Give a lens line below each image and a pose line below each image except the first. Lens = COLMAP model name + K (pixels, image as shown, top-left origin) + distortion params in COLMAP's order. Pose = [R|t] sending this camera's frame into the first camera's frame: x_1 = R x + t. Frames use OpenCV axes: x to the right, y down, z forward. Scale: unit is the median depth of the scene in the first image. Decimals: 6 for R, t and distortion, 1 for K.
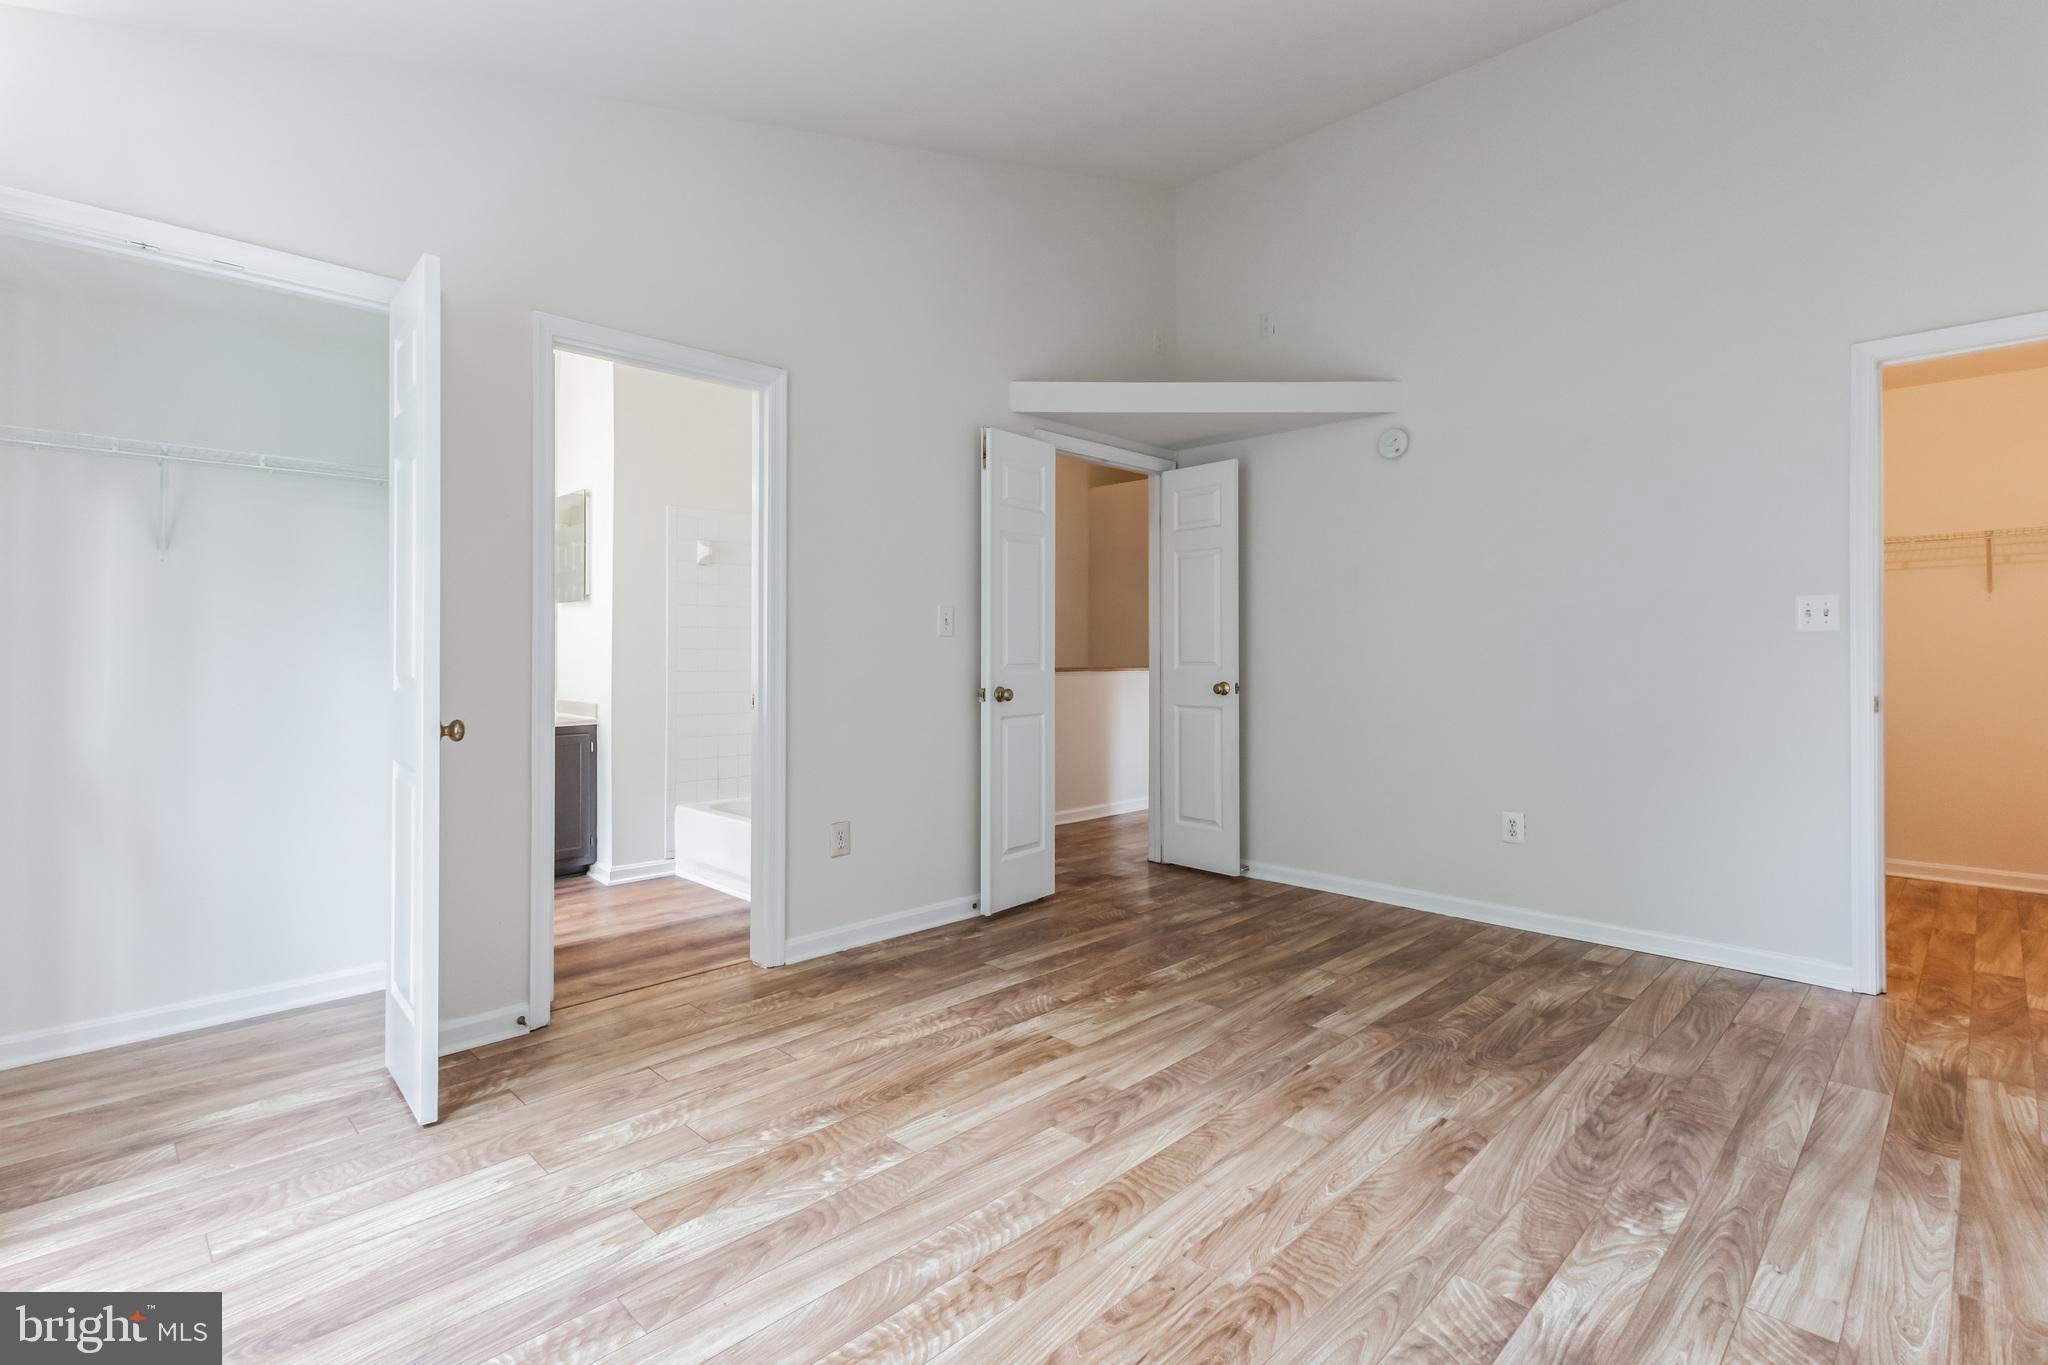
lens RADIAL K [[958.4, 0, 1022.1], [0, 958.4, 632.6], [0, 0, 1]] dist [0.002522, -0.000542]
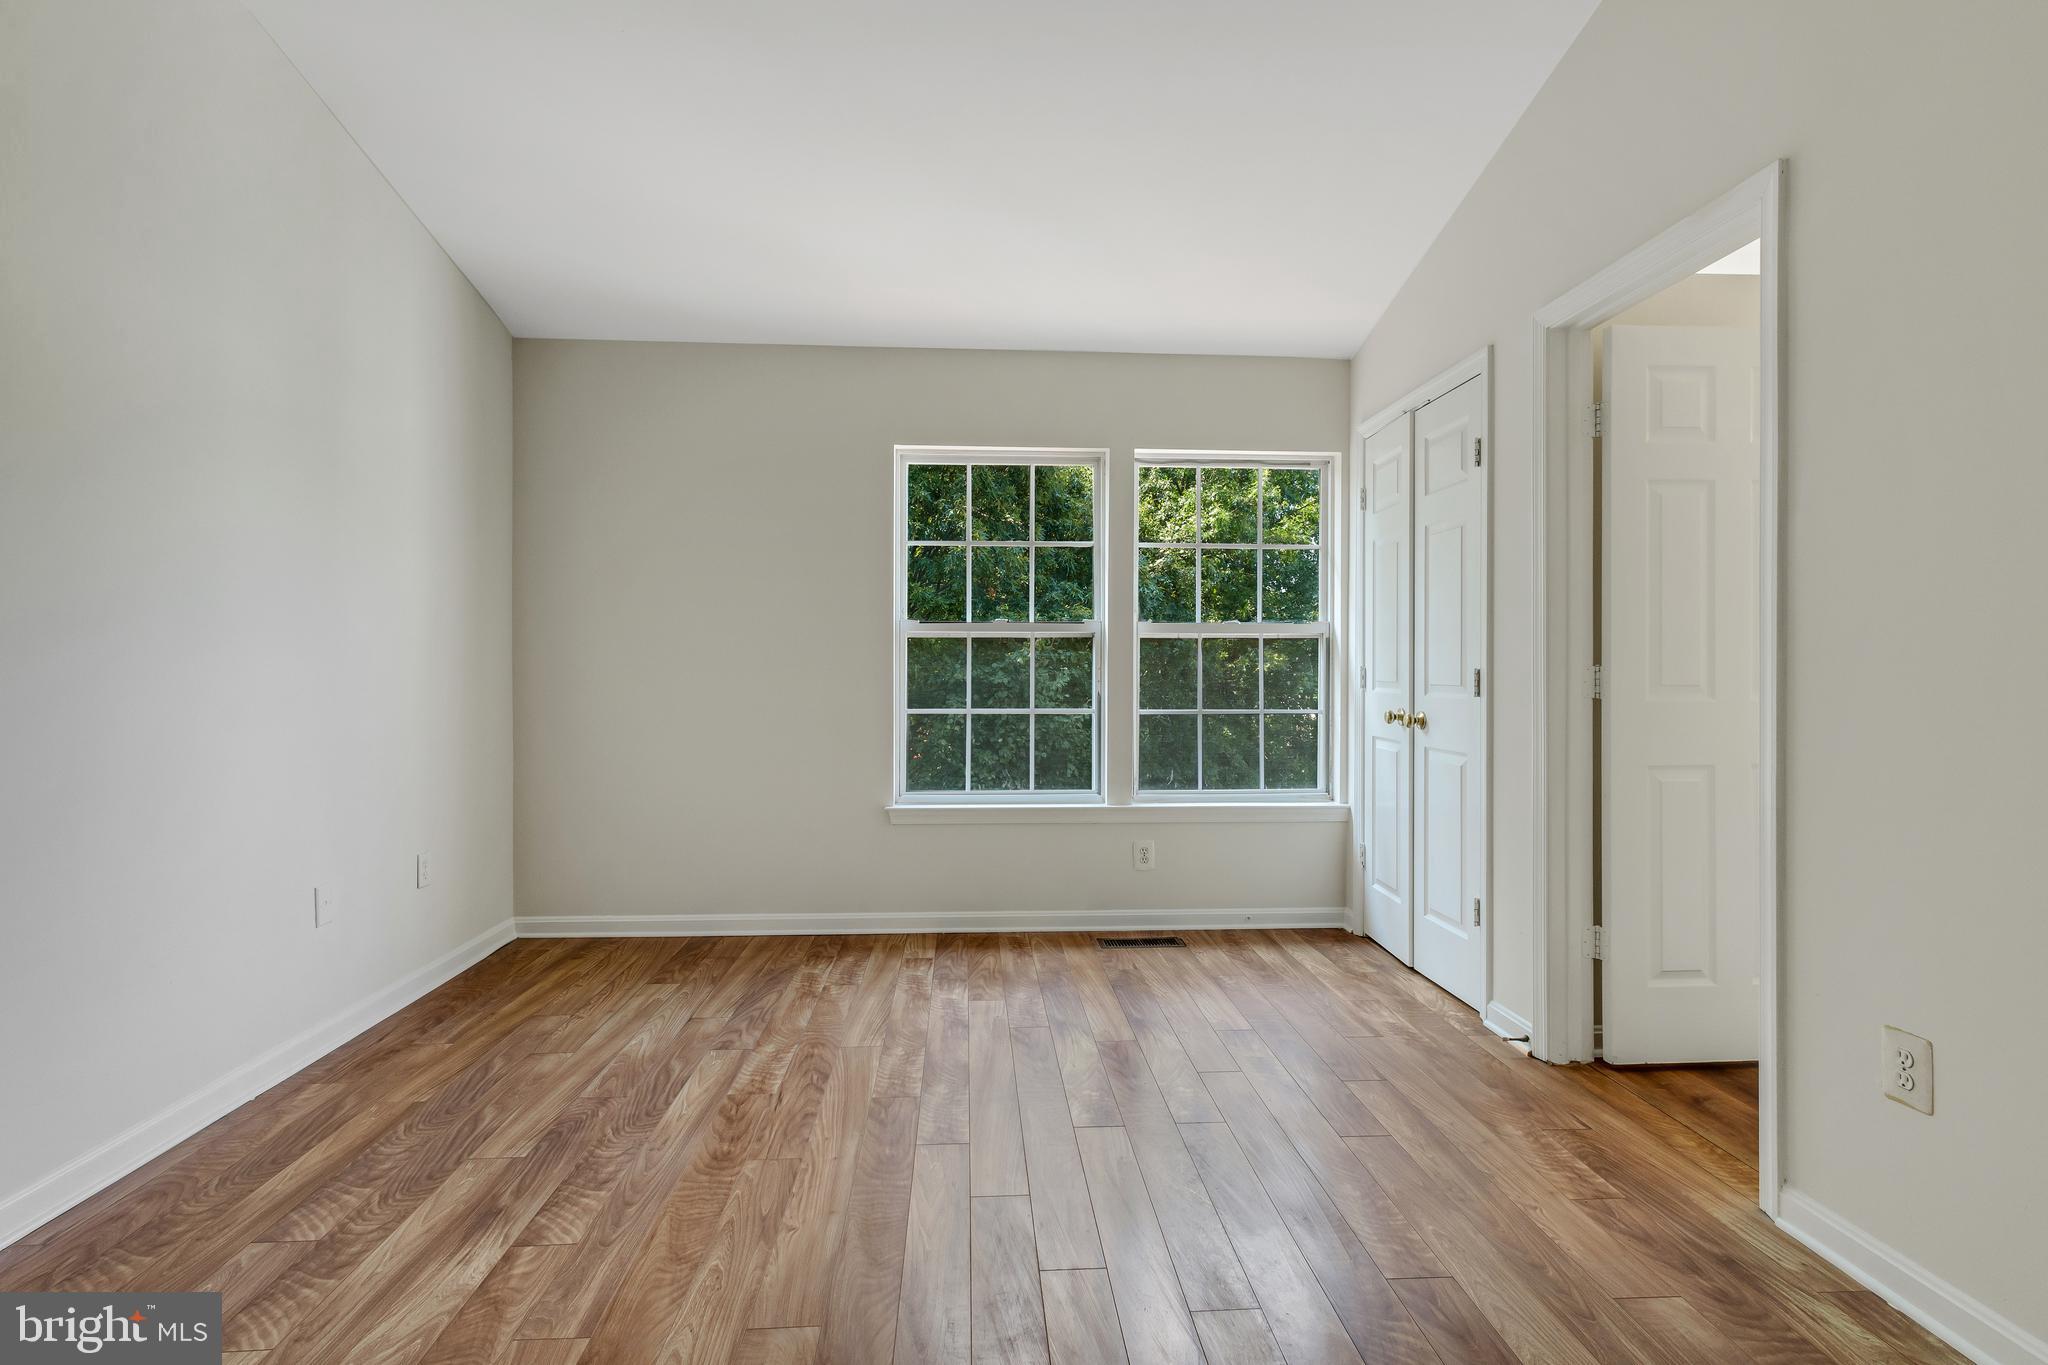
lens RADIAL K [[965.0, 0, 1032.4], [0, 965.0, 645.4], [0, 0, 1]] dist [0.004468, 0.000492]
pose [[-0.653093, -0.017136, -0.757084, 0.769880], [0.016759, 0.999172, -0.037072, 0.036079], [0.757092, -0.036899, -0.652265, 1.715512]]
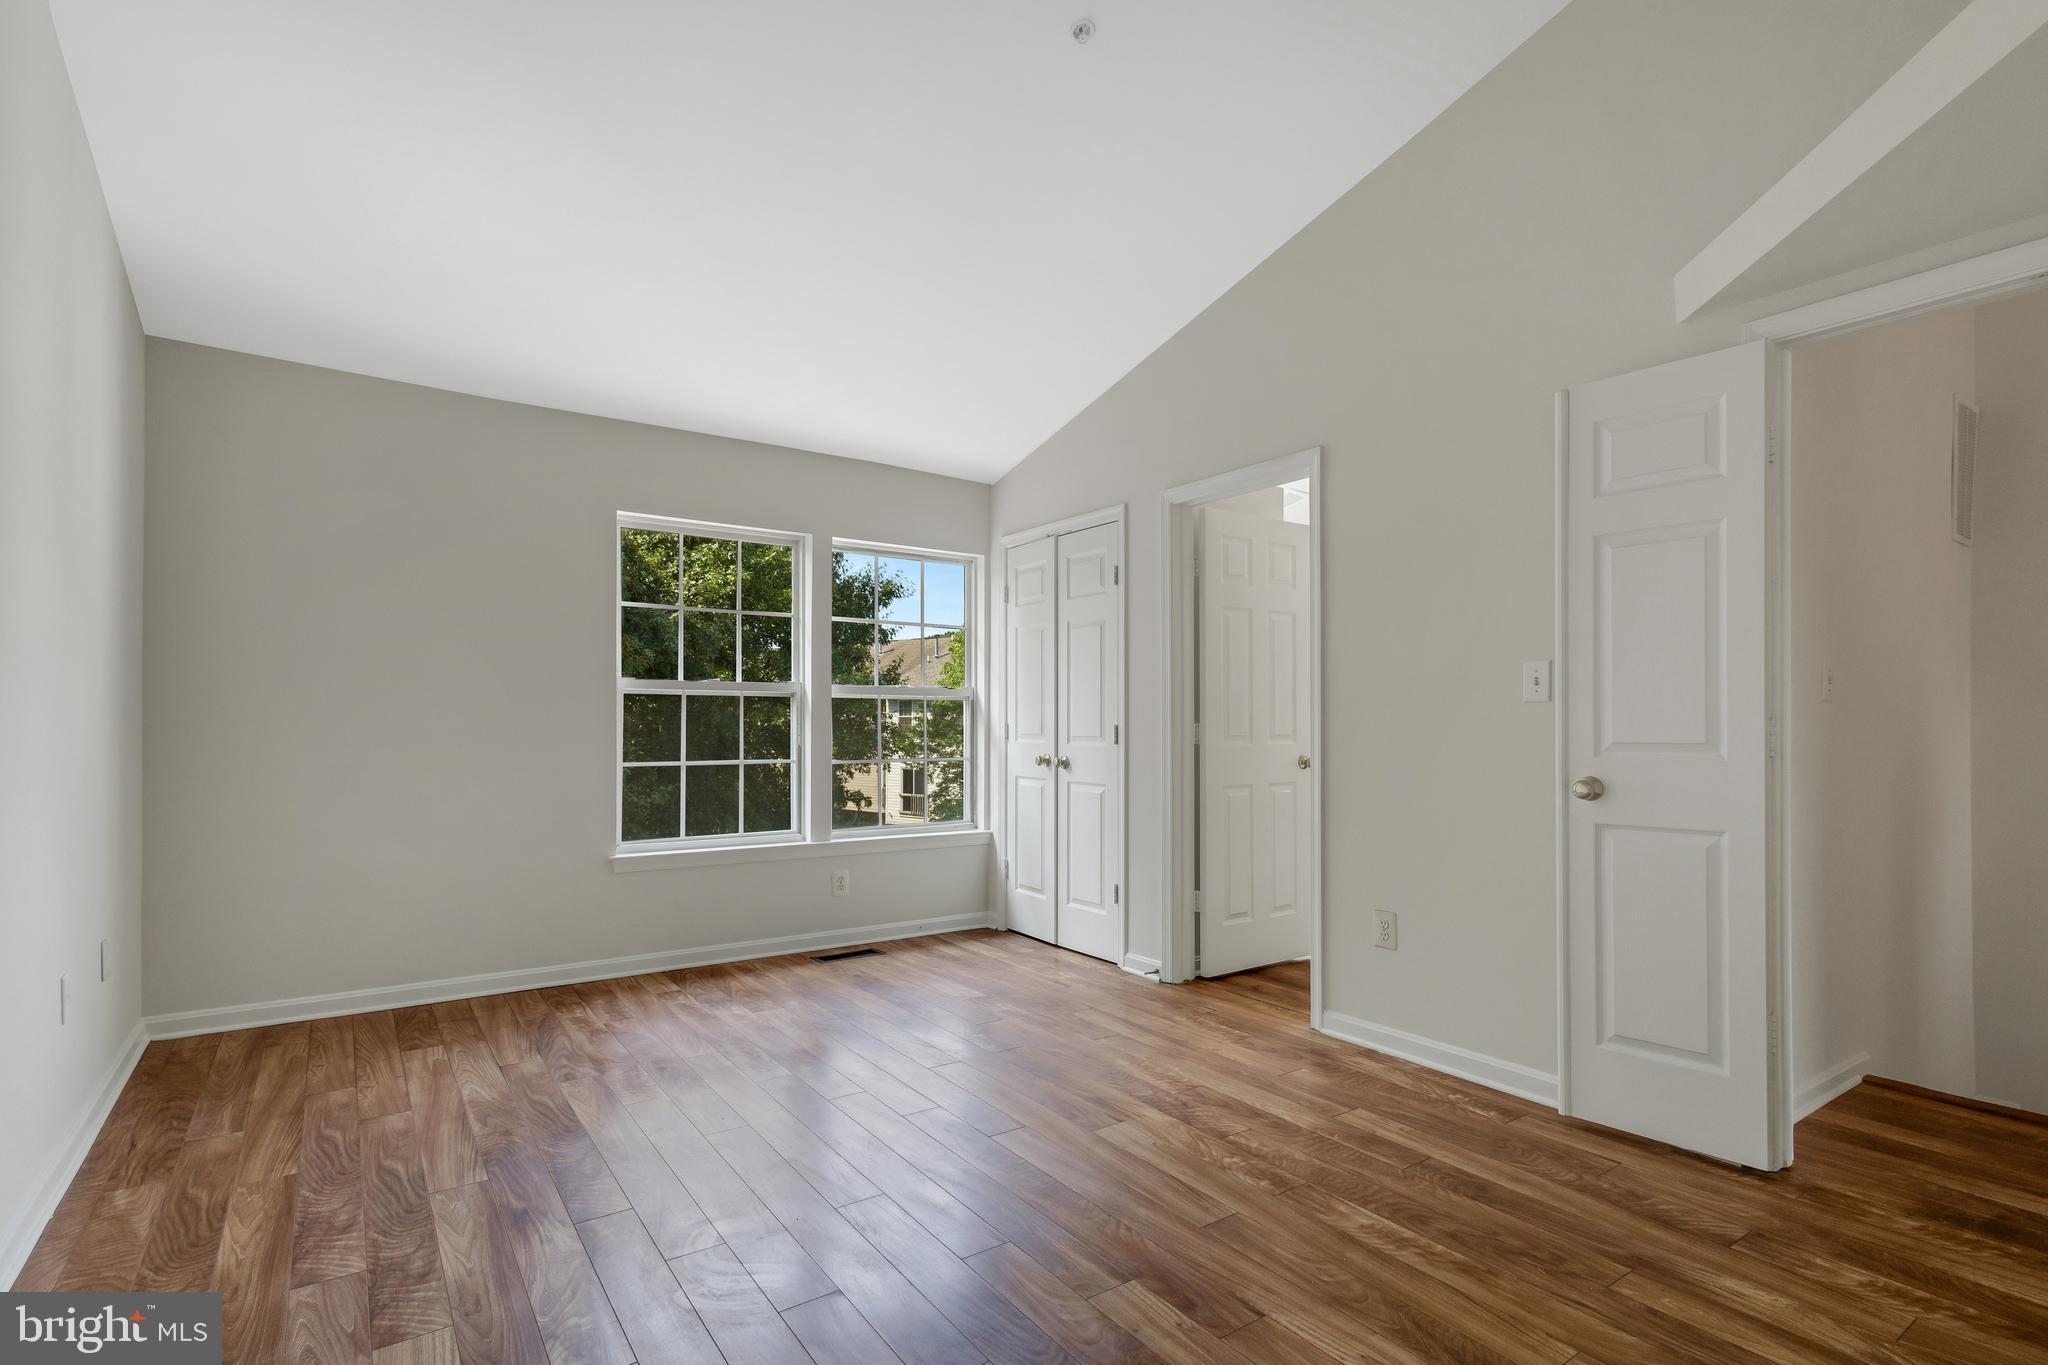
lens RADIAL K [[965.0, 0, 1022.1], [0, 965.0, 678.0], [0, 0, 1]] dist [0.006473, -0.000016]
pose [[-0.165763, -0.046749, -0.985057, 1.353376], [0.019203, 0.998533, -0.050620, 0.028668], [0.985979, -0.027307, -0.164623, 1.411547]]
